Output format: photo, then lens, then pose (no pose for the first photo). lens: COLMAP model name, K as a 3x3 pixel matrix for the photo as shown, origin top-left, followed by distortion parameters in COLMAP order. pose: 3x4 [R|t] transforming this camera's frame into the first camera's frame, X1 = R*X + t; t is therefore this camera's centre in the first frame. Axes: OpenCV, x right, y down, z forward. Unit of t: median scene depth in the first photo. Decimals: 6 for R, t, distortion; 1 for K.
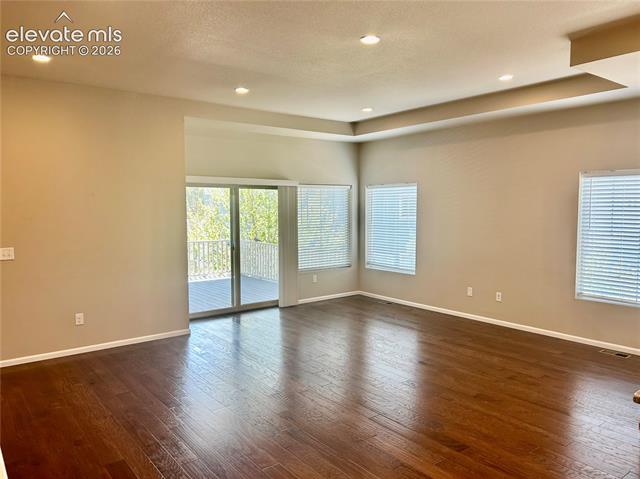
lens RADIAL K [[479.3, 0, 320.0], [0, 479.3, 239.5], [0, 0, 1]] dist [0.115172, -0.158701]
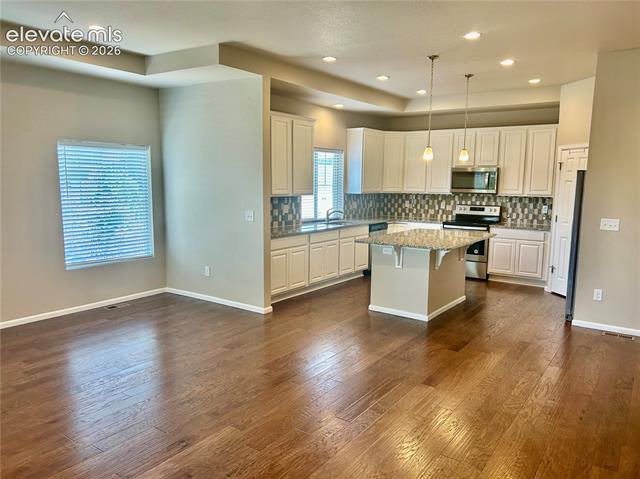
lens RADIAL K [[483.6, 0, 320.6], [0, 483.6, 242.8], [0, 0, 1]] dist [0.076347, -0.064519]
pose [[-0.285903, -0.129121, 0.949520, -0.433193], [0.058223, 0.986709, 0.151709, -0.042114], [-0.956488, 0.098658, -0.274585, 0.612287]]
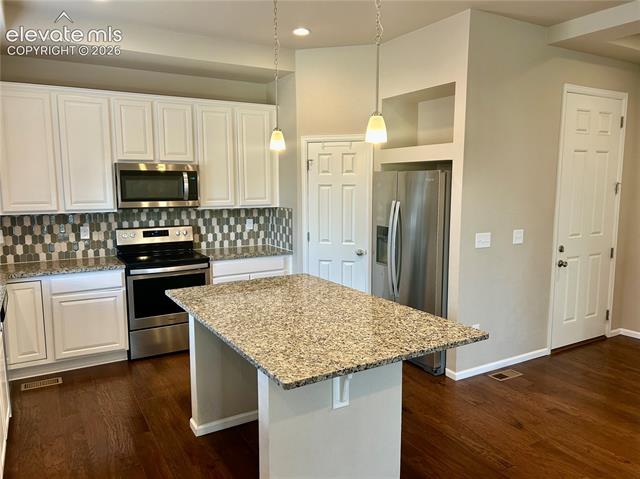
lens RADIAL K [[483.6, 0, 320.6], [0, 483.6, 242.8], [0, 0, 1]] dist [0.076347, -0.064519]
pose [[-0.990706, -0.013000, 0.135395, 0.234449], [0.014413, 0.979785, 0.199535, -0.045074], [-0.135252, 0.199633, -0.970492, 0.572149]]
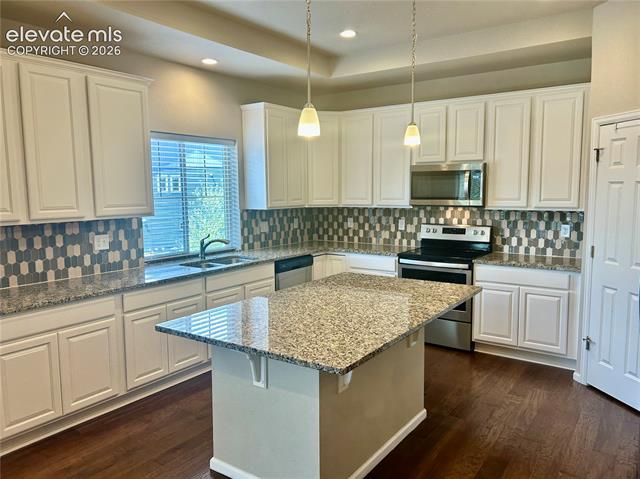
lens RADIAL K [[479.3, 0, 320.0], [0, 479.3, 239.5], [0, 0, 1]] dist [0.115172, -0.158701]
pose [[-0.290995, -0.099792, 0.951506, -0.061248], [0.078044, 0.988755, 0.127566, -0.018434], [-0.953536, 0.111380, -0.279935, 0.326603]]
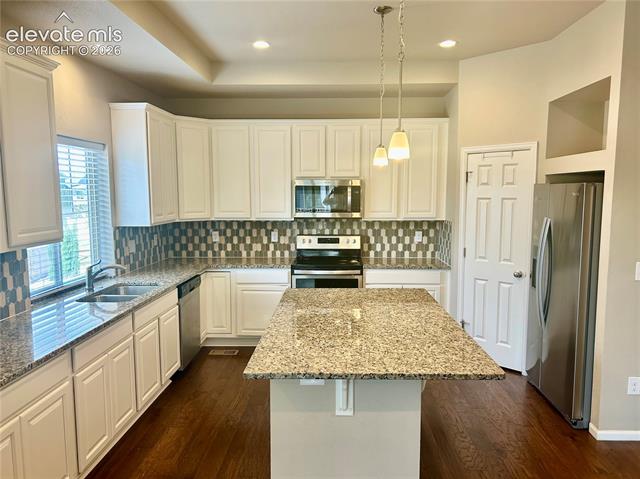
lens RADIAL K [[483.6, 0, 320.6], [0, 483.6, 242.8], [0, 0, 1]] dist [0.076347, -0.064519]
pose [[-0.762717, -0.064763, 0.643481, 0.071192], [0.051091, 0.985830, 0.159777, -0.044793], [-0.644711, 0.154740, -0.748601, 0.522182]]
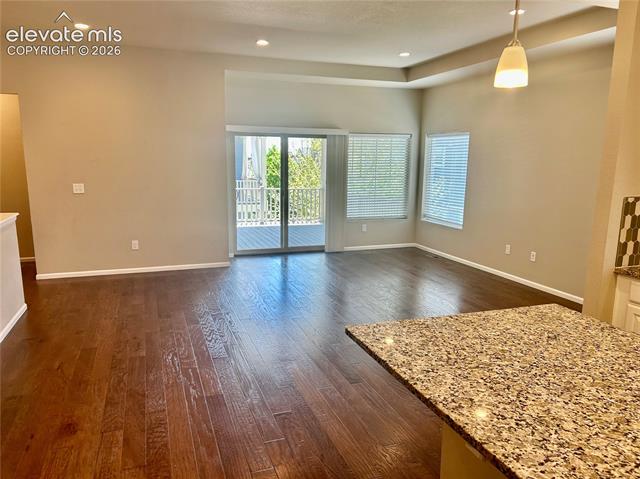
lens RADIAL K [[483.6, 0, 320.6], [0, 483.6, 242.8], [0, 0, 1]] dist [0.076347, -0.064519]
pose [[0.948411, 0.070220, -0.309171, 0.234713], [-0.037555, 0.993181, 0.110372, 0.003306], [0.314813, -0.093067, 0.944580, -0.006411]]
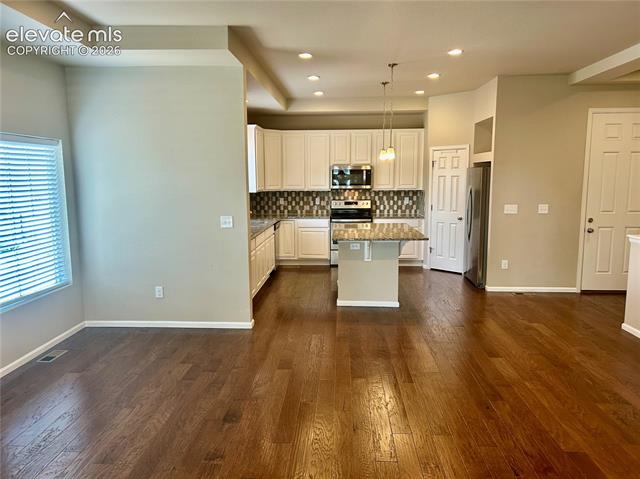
lens RADIAL K [[485.2, 0, 310.7], [0, 485.2, 240.4], [0, 0, 1]] dist [0.076481, -0.059141]
pose [[-0.746220, -0.082339, 0.660588, -0.203932], [0.056589, 0.980883, 0.186188, -0.070558], [-0.663290, 0.176319, -0.727295, 0.938542]]
